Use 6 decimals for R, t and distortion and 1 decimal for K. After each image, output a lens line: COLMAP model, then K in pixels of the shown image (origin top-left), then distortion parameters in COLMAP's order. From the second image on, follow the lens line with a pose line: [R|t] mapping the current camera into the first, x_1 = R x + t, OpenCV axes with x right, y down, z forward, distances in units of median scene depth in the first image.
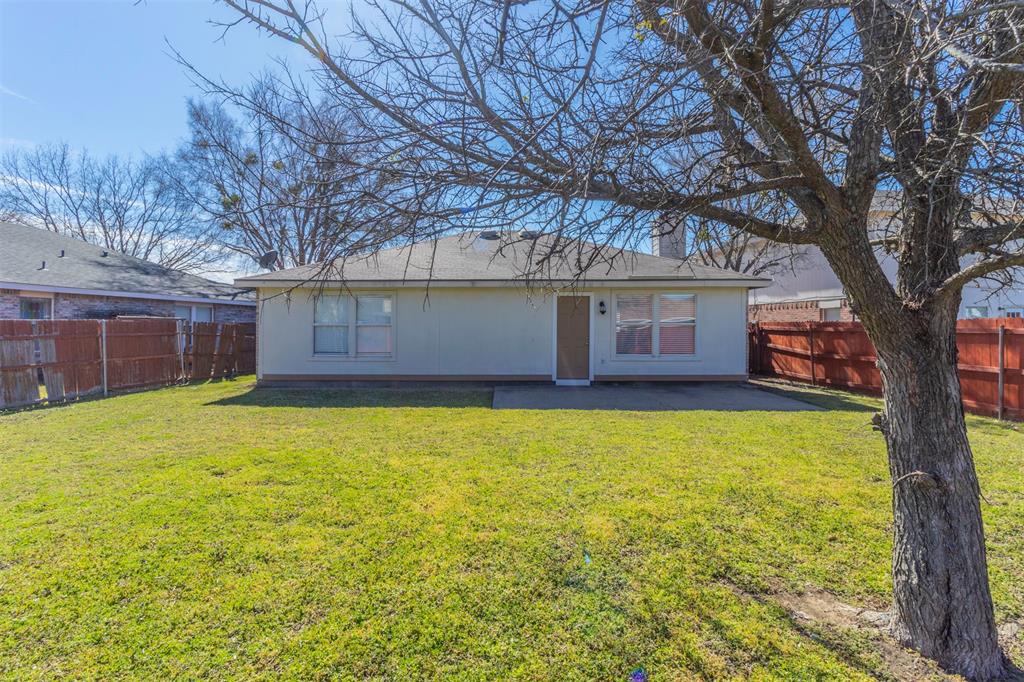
lens RADIAL K [[476.6, 0, 510.3], [0, 476.6, 336.7], [0, 0, 1]] dist [0.000452, 0.000075]
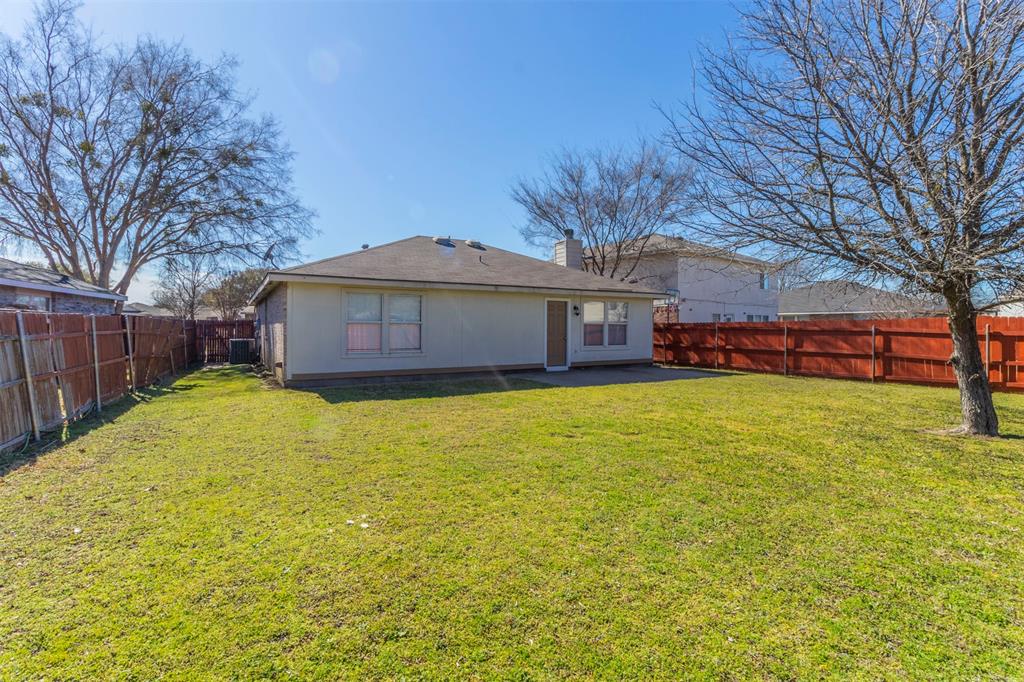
lens RADIAL K [[476.6, 0, 479.9], [0, 476.6, 330.2], [0, 0, 1]] dist [0.000452, 0.000075]
pose [[0.862195, -0.001473, 0.506575, -0.696781], [0.006914, 0.999937, -0.008860, 0.003016], [-0.506530, 0.011141, 0.862150, 0.001585]]
